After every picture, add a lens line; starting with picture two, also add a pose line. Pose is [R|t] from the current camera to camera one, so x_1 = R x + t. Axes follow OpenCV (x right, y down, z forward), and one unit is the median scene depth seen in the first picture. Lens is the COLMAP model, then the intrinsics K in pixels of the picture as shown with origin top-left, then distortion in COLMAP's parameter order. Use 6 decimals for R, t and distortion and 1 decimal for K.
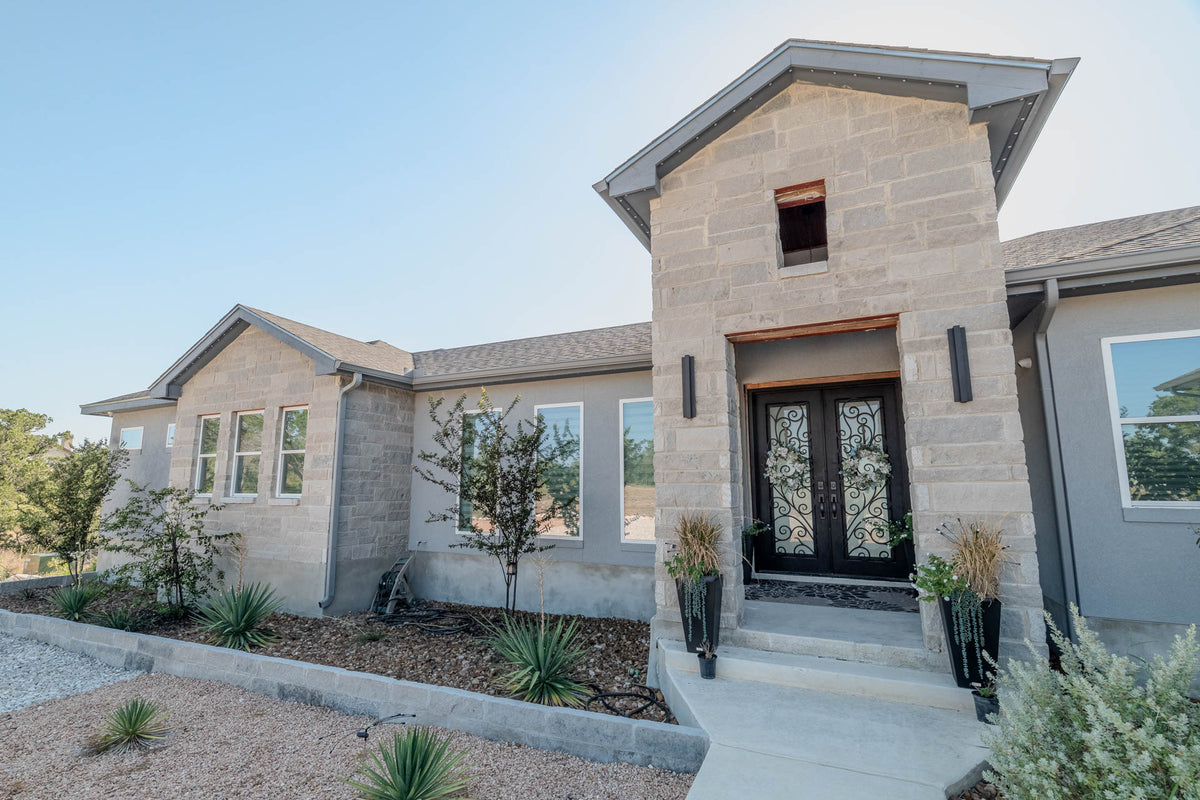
lens RADIAL K [[550.9, 0, 581.8], [0, 550.9, 405.8], [0, 0, 1]] dist [-0.001416, -0.000081]
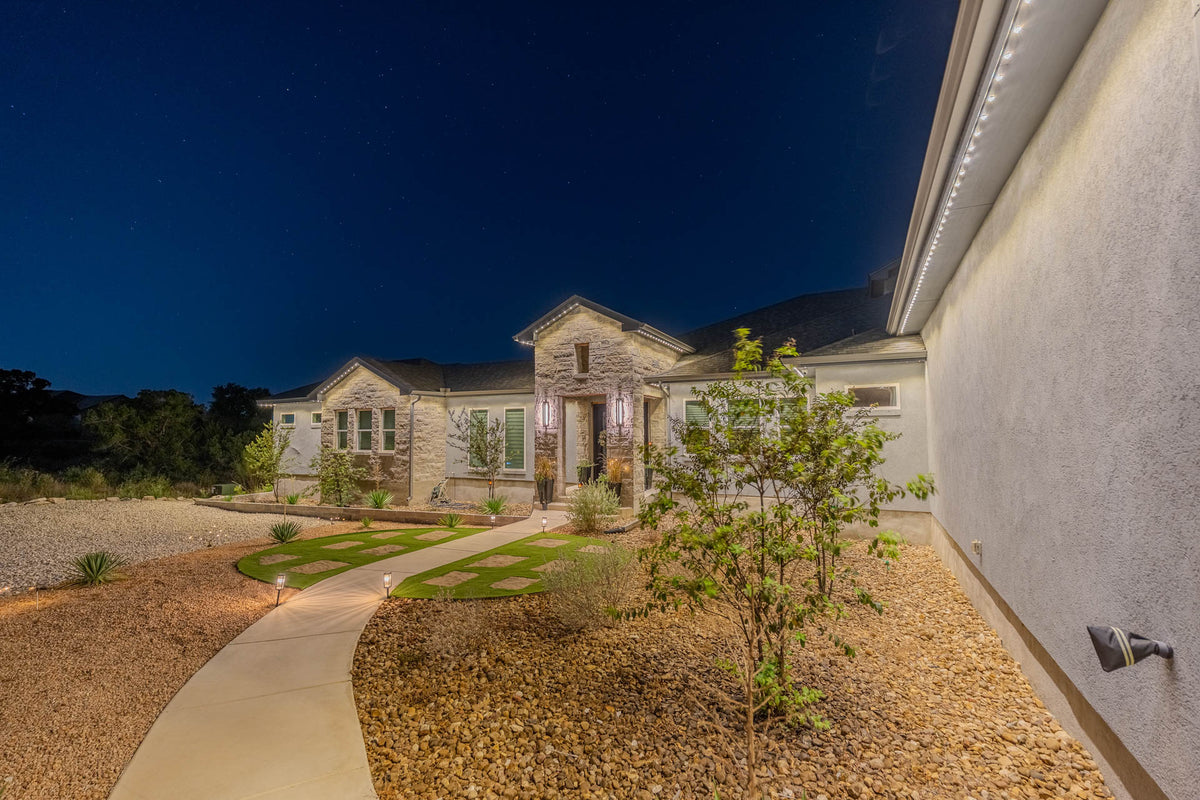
lens RADIAL K [[522.3, 0, 600.0], [0, 522.3, 400.0], [0, 0, 1]] dist [-0.000397, -0.000007]
pose [[0.999949, -0.009068, -0.004399, 0.391287], [0.009424, 0.995986, 0.089013, -0.276674], [0.003574, -0.089050, 0.996021, -1.327597]]
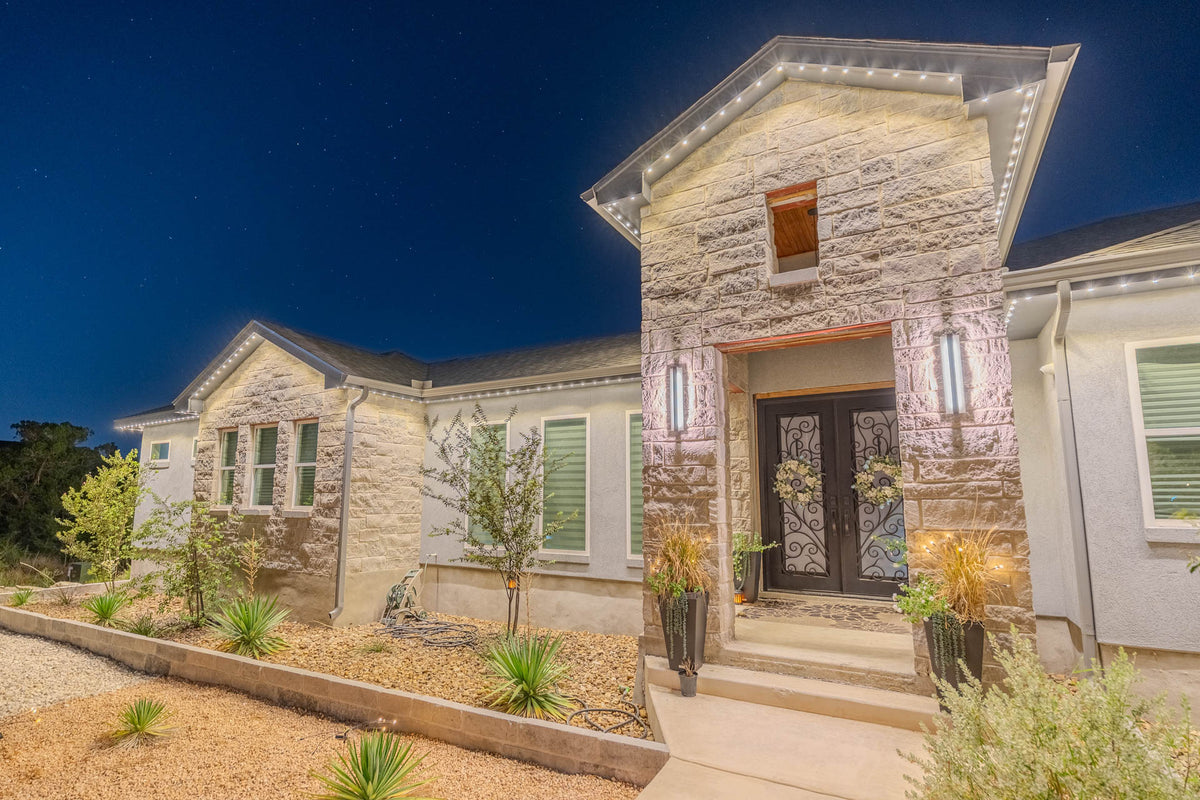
lens RADIAL K [[584.3, 0, 577.6], [0, 584.3, 418.3], [0, 0, 1]] dist [-0.000100, -0.000053]
pose [[0.996558, -0.008063, -0.082506, 0.084141], [0.008961, 0.999905, 0.010516, -0.011264], [0.082413, -0.011219, 0.996535, -0.038025]]
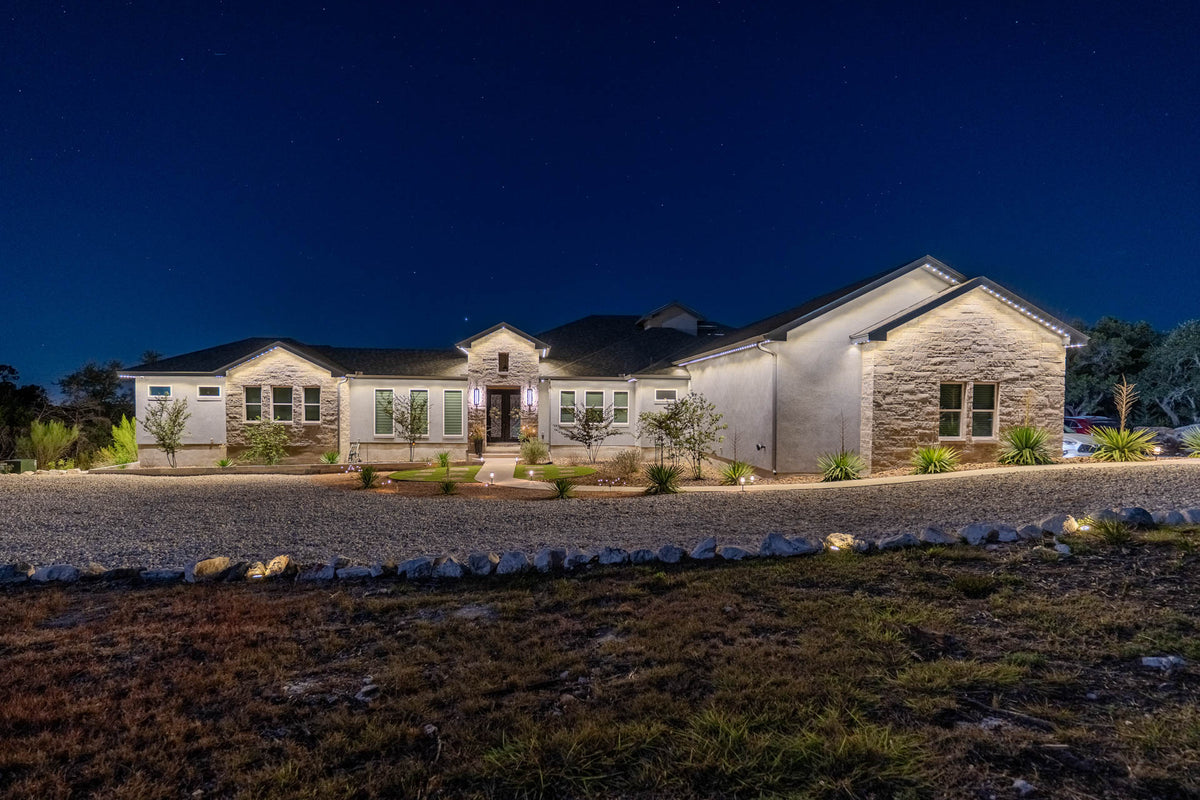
lens RADIAL K [[584.3, 0, 577.6], [0, 584.3, 418.3], [0, 0, 1]] dist [-0.000100, -0.000053]
pose [[0.869085, -0.006120, 0.494626, -1.115048], [-0.081453, 0.984504, 0.155298, -0.521143], [-0.487911, -0.175255, 0.855119, -2.678287]]
